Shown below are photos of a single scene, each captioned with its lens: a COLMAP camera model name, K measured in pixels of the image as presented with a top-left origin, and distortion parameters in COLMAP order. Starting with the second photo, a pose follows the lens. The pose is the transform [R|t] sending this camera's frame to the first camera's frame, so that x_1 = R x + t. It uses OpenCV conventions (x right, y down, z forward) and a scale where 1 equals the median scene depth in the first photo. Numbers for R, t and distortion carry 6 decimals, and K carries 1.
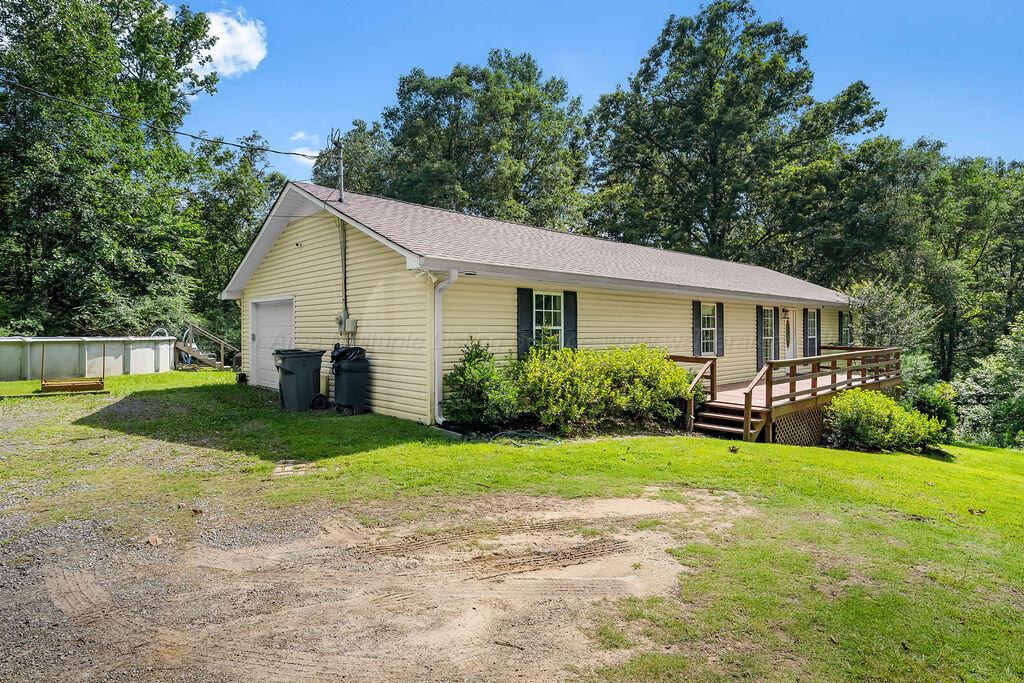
lens RADIAL K [[552.4, 0, 511.4], [0, 552.4, 334.2], [0, 0, 1]] dist [-0.006032, 0.000581]
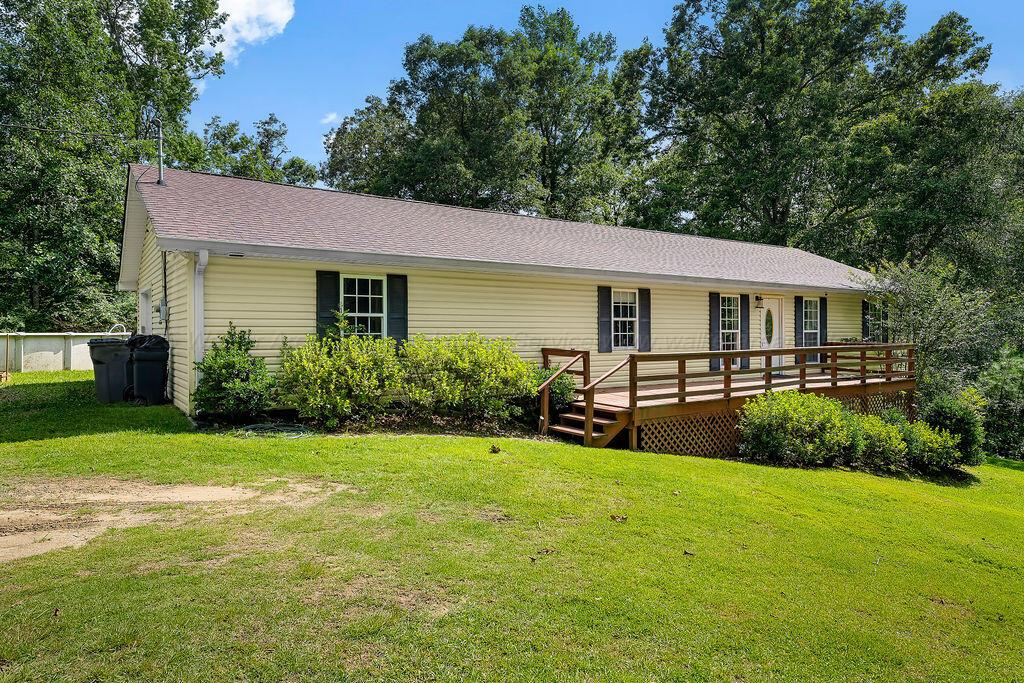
lens RADIAL K [[634.0, 0, 515.6], [0, 634.0, 341.3], [0, 0, 1]] dist [0.000330, -0.001570]
pose [[0.989866, 0.001232, -0.141997, 0.163814], [-0.000075, 0.999967, 0.008154, 0.008196], [0.142003, -0.008061, 0.989833, 0.001827]]
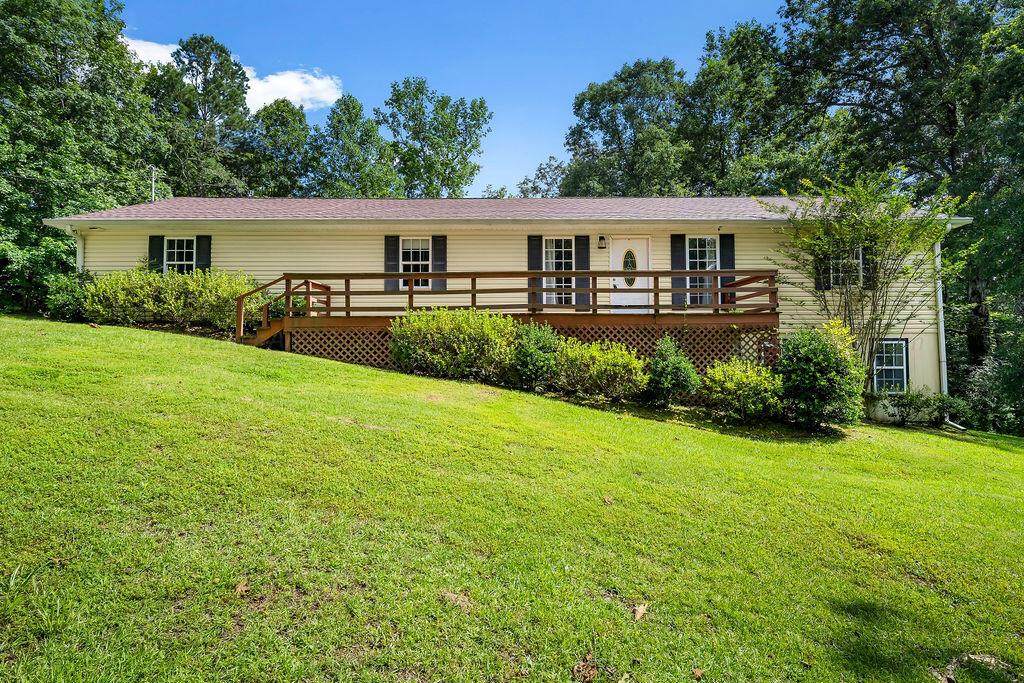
lens RADIAL K [[490.1, 0, 506.8], [0, 490.1, 339.7], [0, 0, 1]] dist [0.009638, -0.000174]
pose [[0.735038, -0.021850, -0.677674, 0.533864], [-0.001435, 0.999428, -0.033780, 0.078774], [0.678025, 0.025802, 0.734586, 0.231915]]
